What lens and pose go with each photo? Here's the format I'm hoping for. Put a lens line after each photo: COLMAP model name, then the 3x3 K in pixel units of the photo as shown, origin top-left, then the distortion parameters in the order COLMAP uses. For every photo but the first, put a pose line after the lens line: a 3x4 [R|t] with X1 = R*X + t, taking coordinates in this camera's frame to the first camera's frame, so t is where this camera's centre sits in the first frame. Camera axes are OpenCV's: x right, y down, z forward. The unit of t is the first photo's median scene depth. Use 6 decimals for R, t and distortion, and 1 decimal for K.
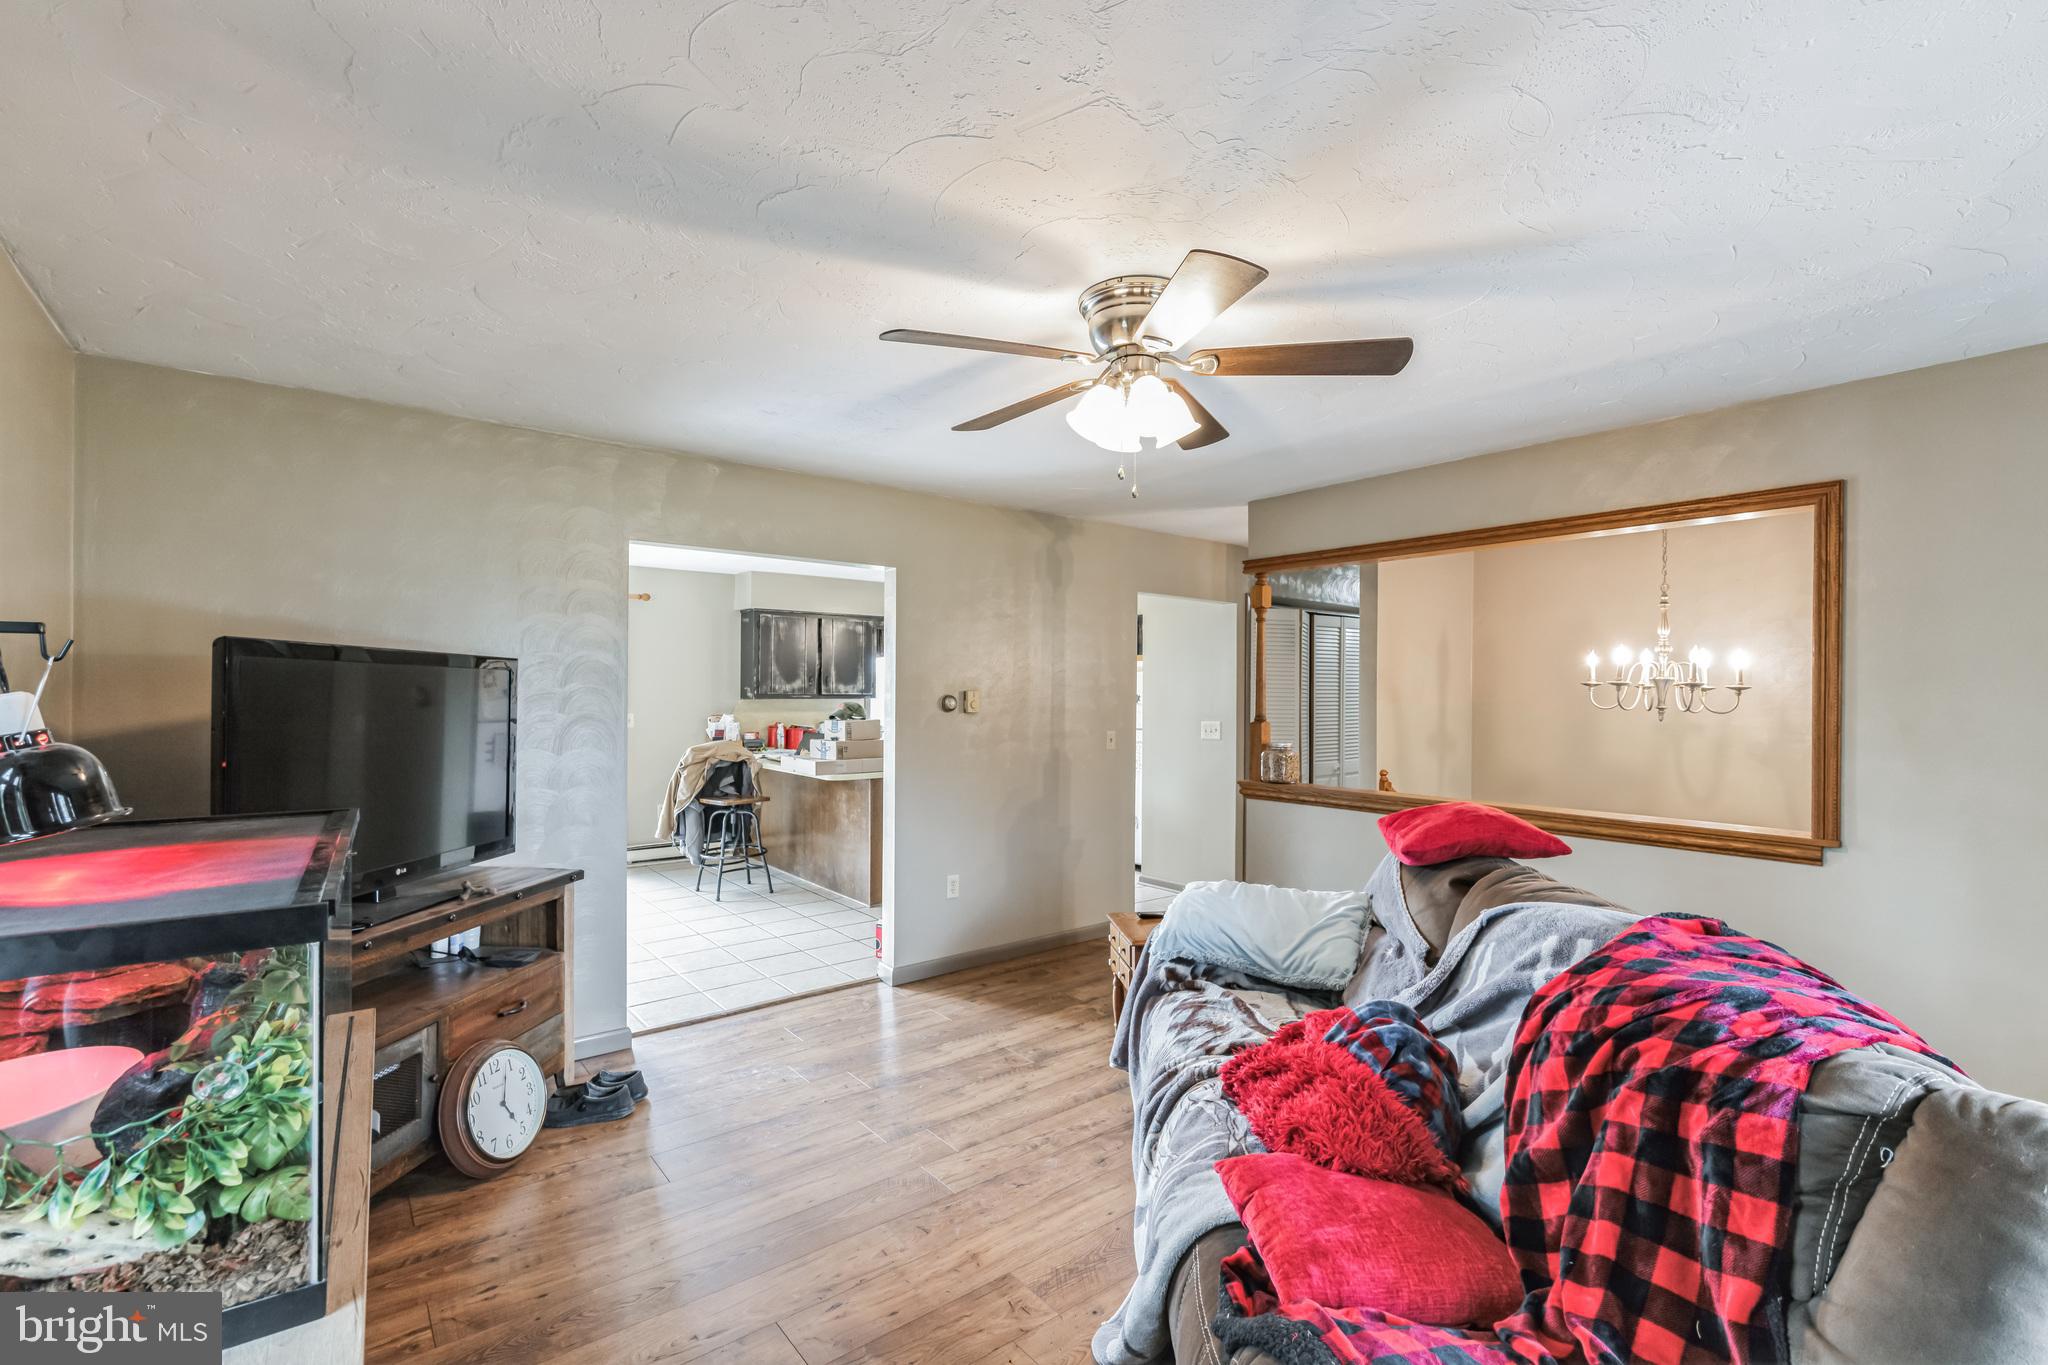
lens RADIAL K [[904.6, 0, 1036.0], [0, 904.6, 685.1], [0, 0, 1]] dist [0.000112, 0.000013]
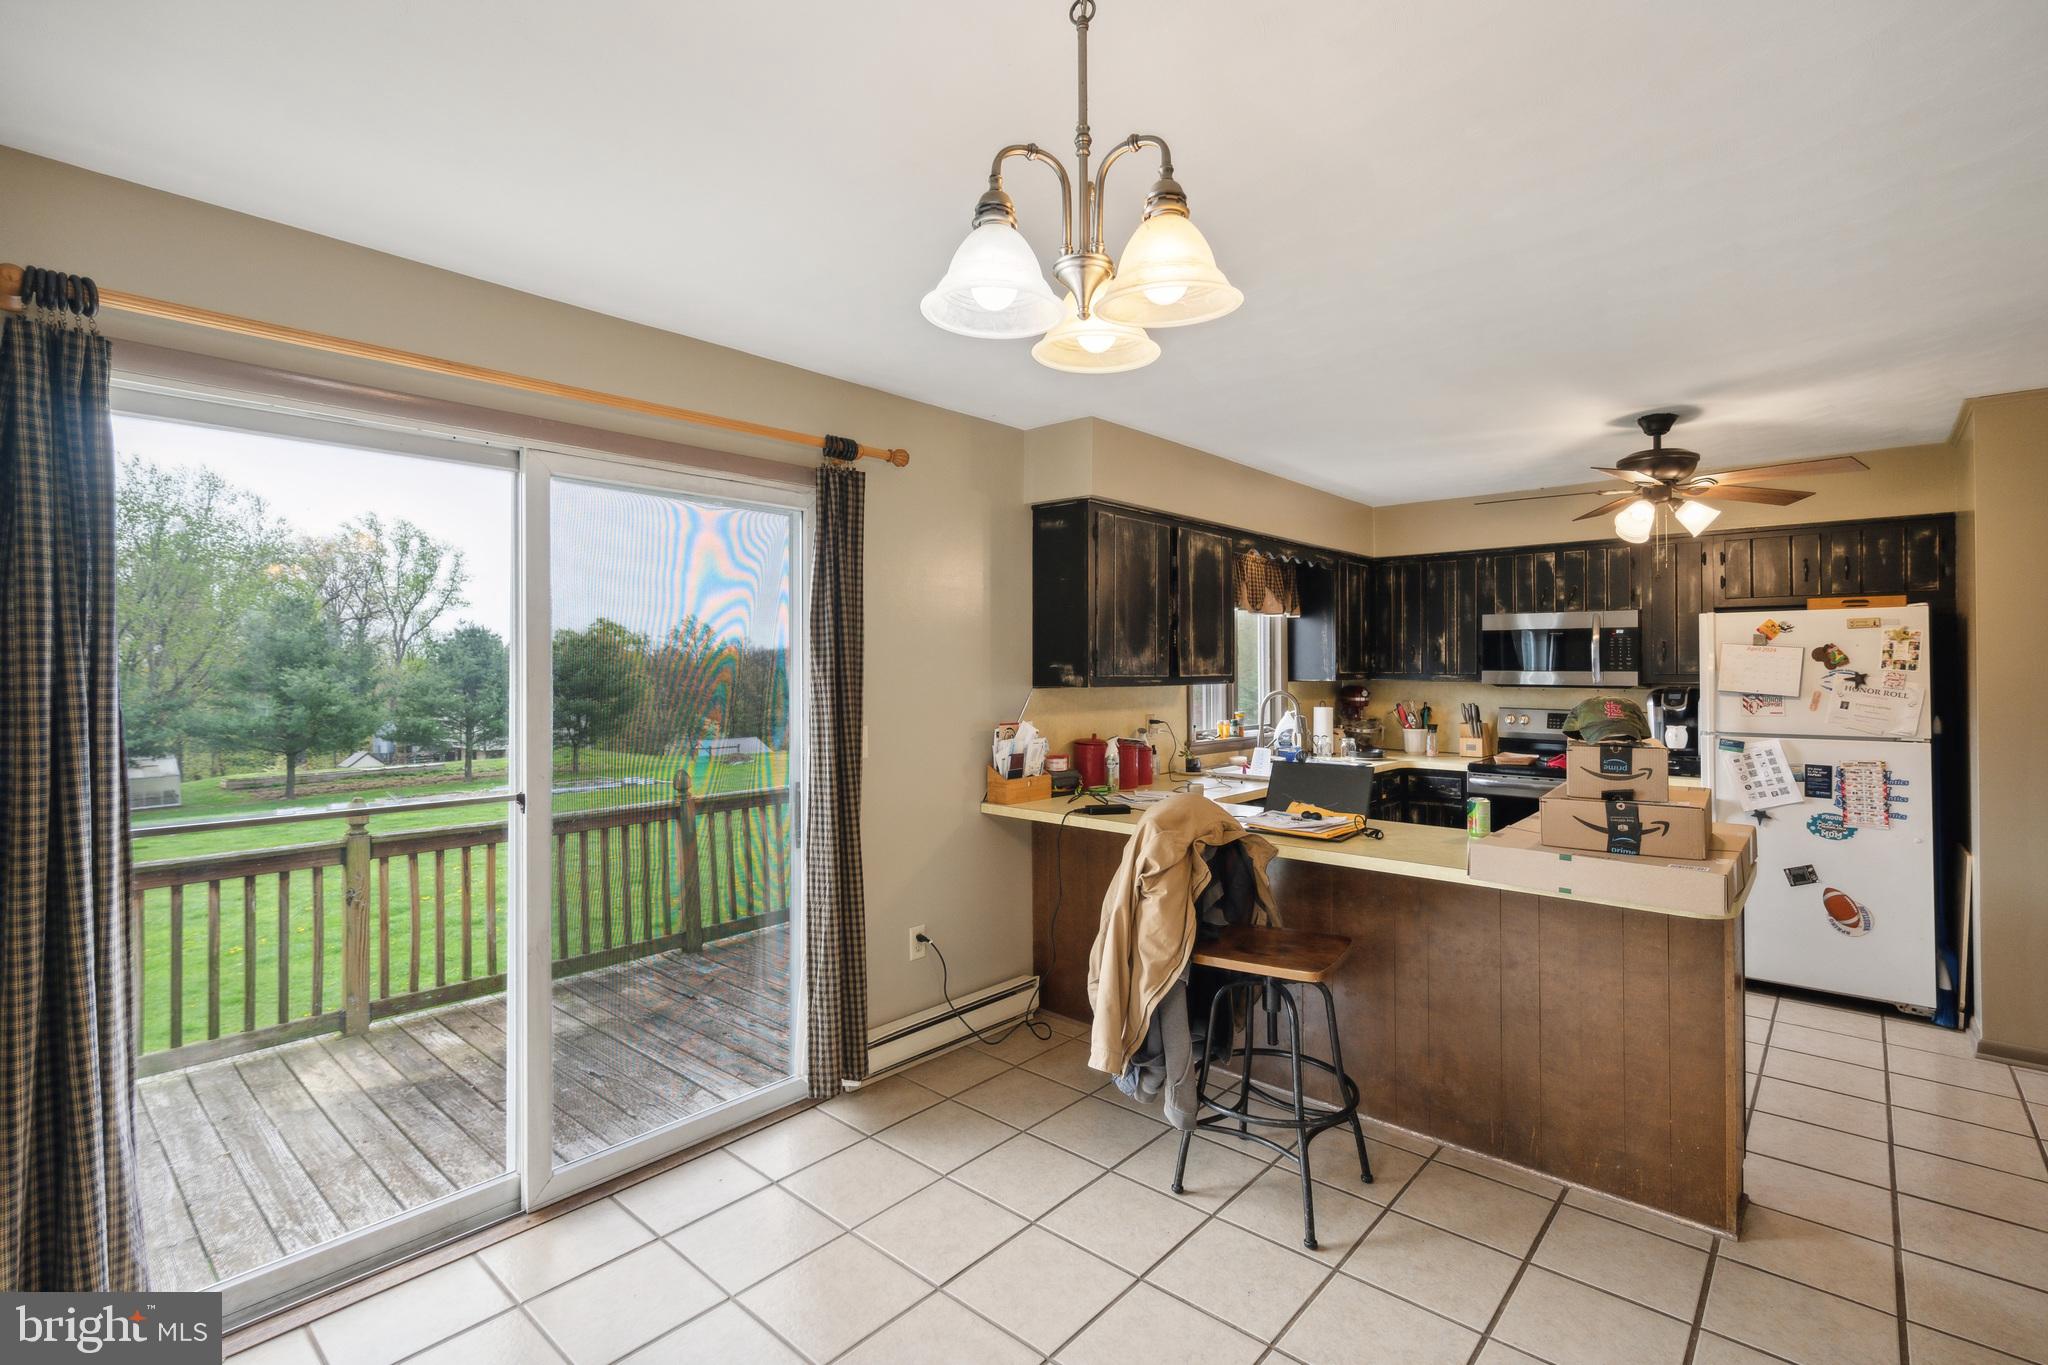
lens RADIAL K [[934.9, 0, 1027.7], [0, 934.9, 664.8], [0, 0, 1]] dist [0.002511, 0.000572]
pose [[0.985575, -0.007519, 0.169075, -0.420900], [0.007442, 0.999972, 0.001094, 0.002064], [-0.169078, 0.000180, 0.985603, 0.514096]]
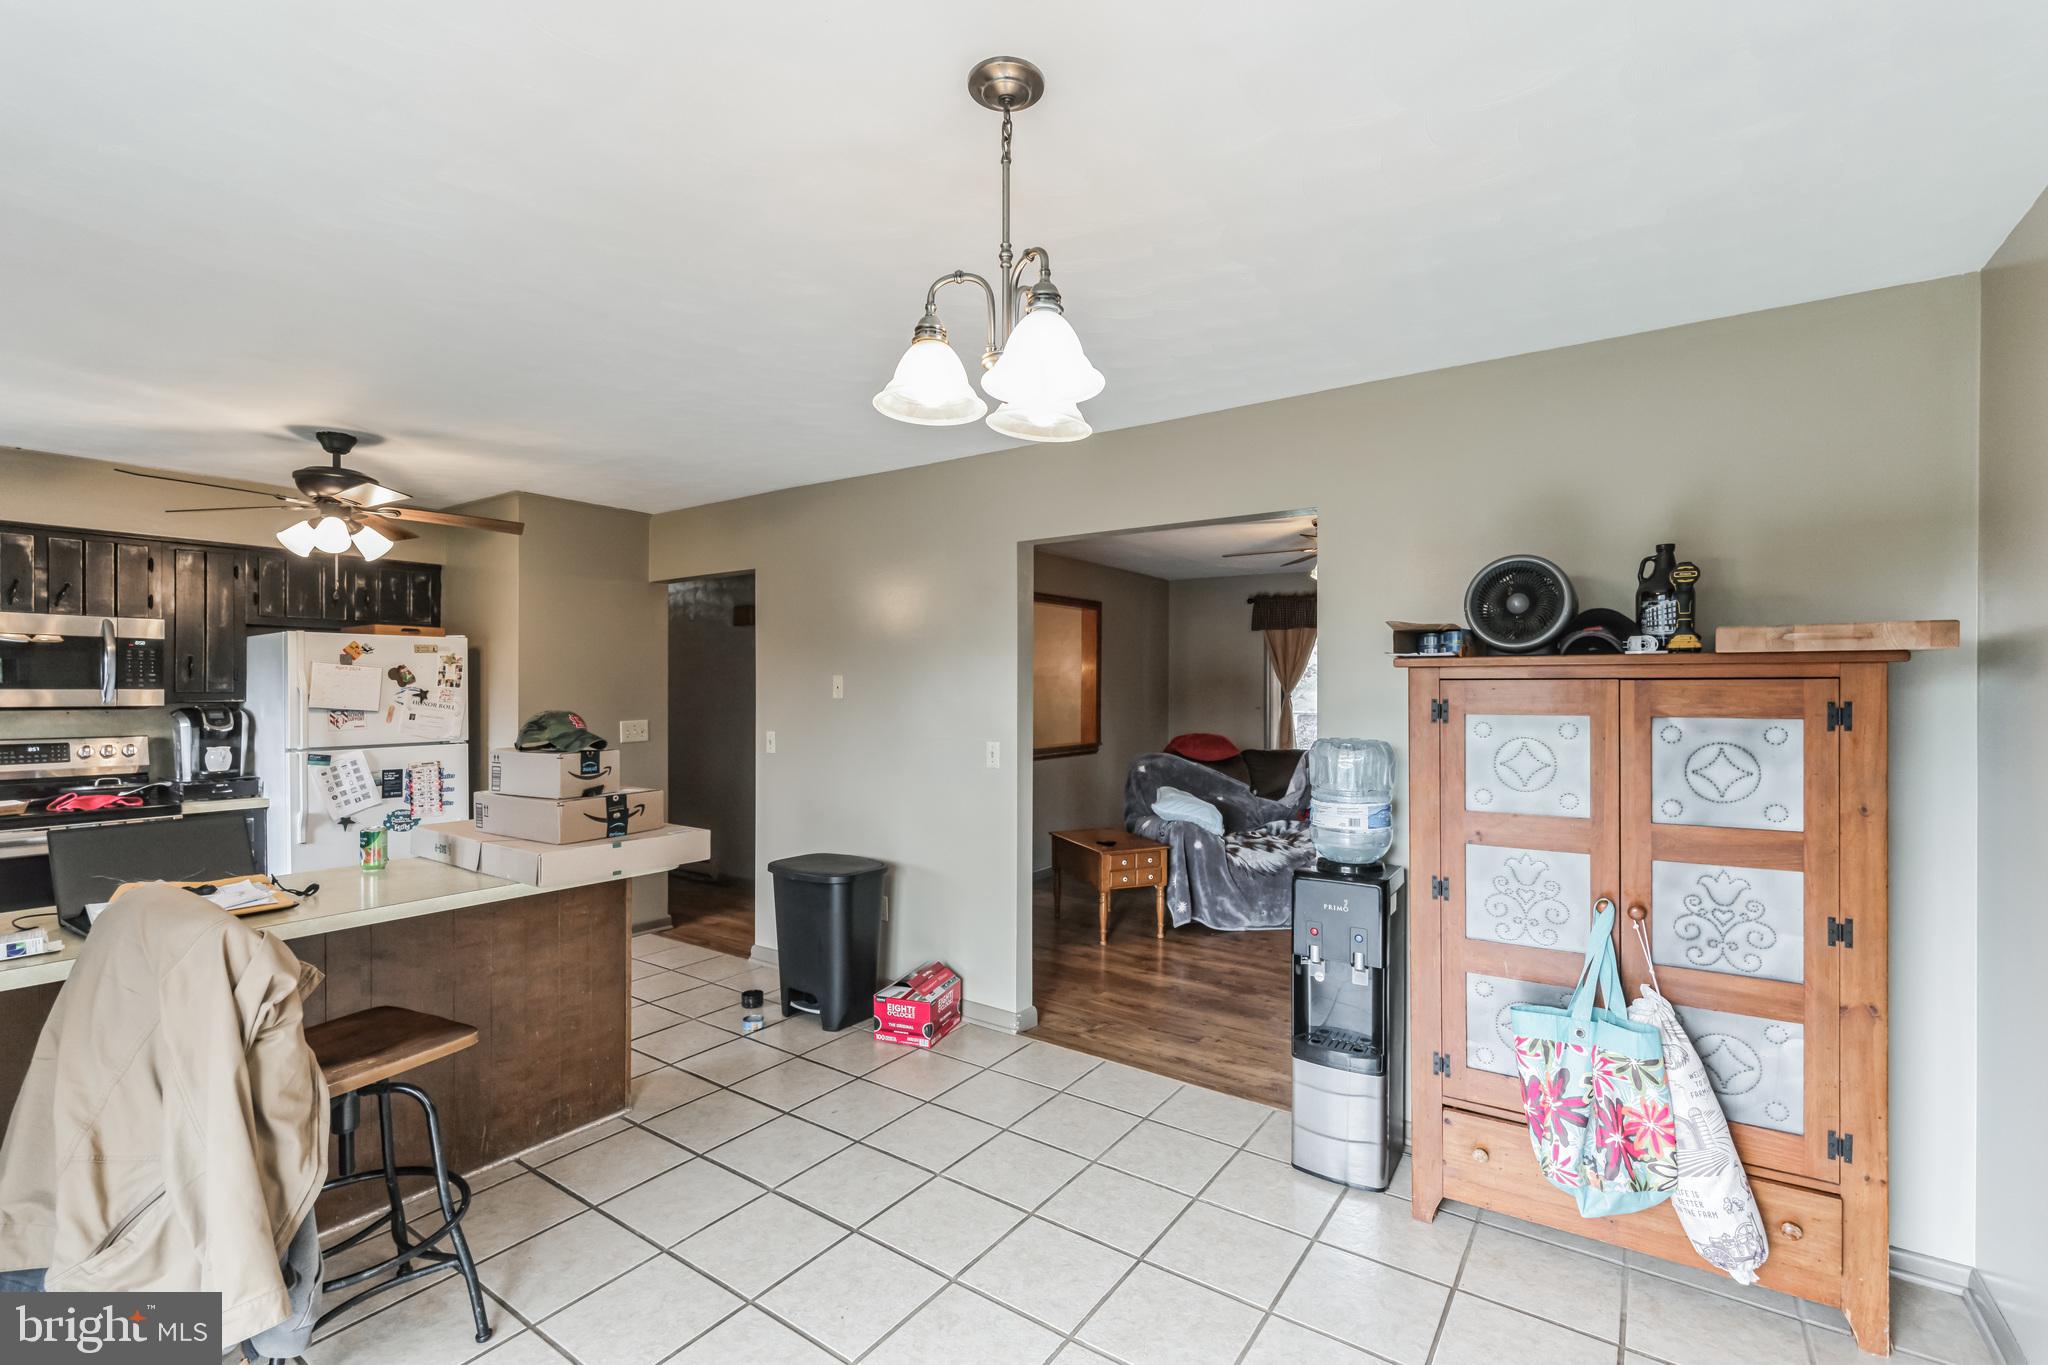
lens RADIAL K [[904.6, 0, 1036.0], [0, 904.6, 685.1], [0, 0, 1]] dist [0.000112, 0.000013]
pose [[-0.278041, -0.006827, 0.960545, -0.599329], [-0.007371, 0.999960, 0.004973, 0.001406], [-0.960541, -0.005697, -0.278080, 0.752961]]
